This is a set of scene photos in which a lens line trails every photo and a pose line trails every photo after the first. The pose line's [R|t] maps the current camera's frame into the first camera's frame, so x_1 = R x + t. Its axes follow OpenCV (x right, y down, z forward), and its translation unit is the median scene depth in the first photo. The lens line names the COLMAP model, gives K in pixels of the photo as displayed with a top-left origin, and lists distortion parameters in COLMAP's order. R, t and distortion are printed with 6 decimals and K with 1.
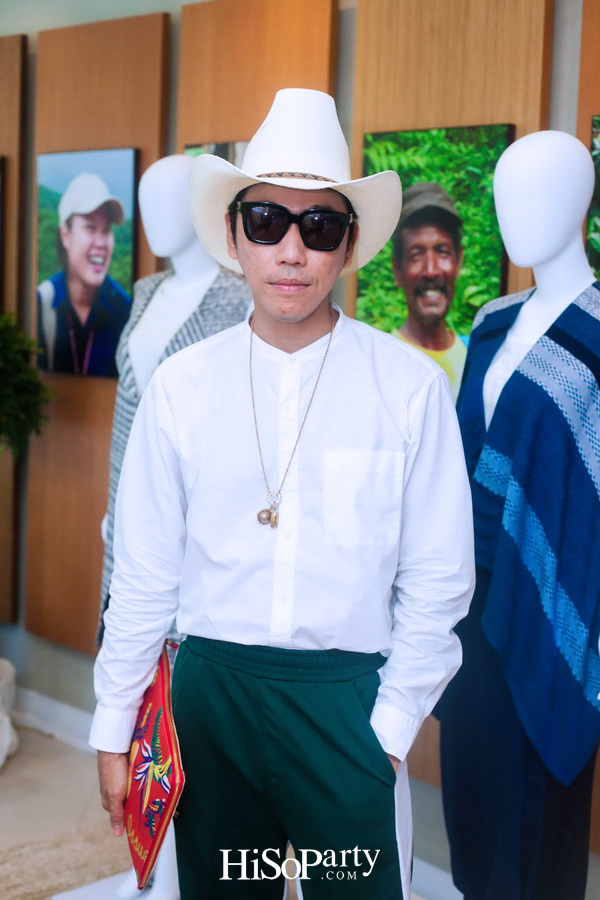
lens RADIAL K [[1280.7, 0, 300.0], [0, 1280.7, 450.0], [0, 0, 1]] dist [-0.110661, -0.063869]
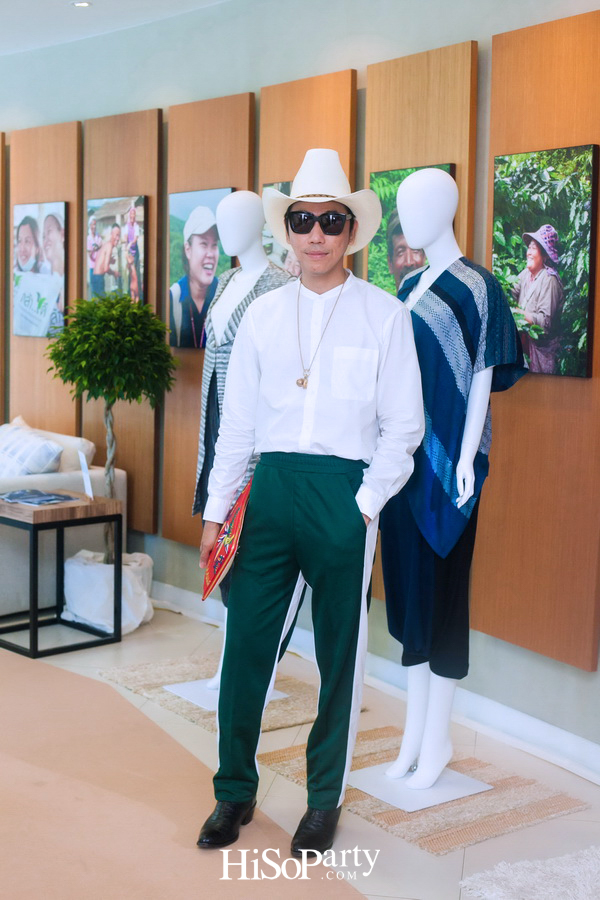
lens RADIAL K [[1280.7, 0, 300.0], [0, 1280.7, 450.0], [0, 0, 1]] dist [-0.110661, -0.063869]
pose [[0.988783, -0.003404, -0.149322, 0.156662], [-0.000781, 0.999609, -0.027962, 0.097035], [0.149359, 0.027765, 0.988393, -0.394402]]
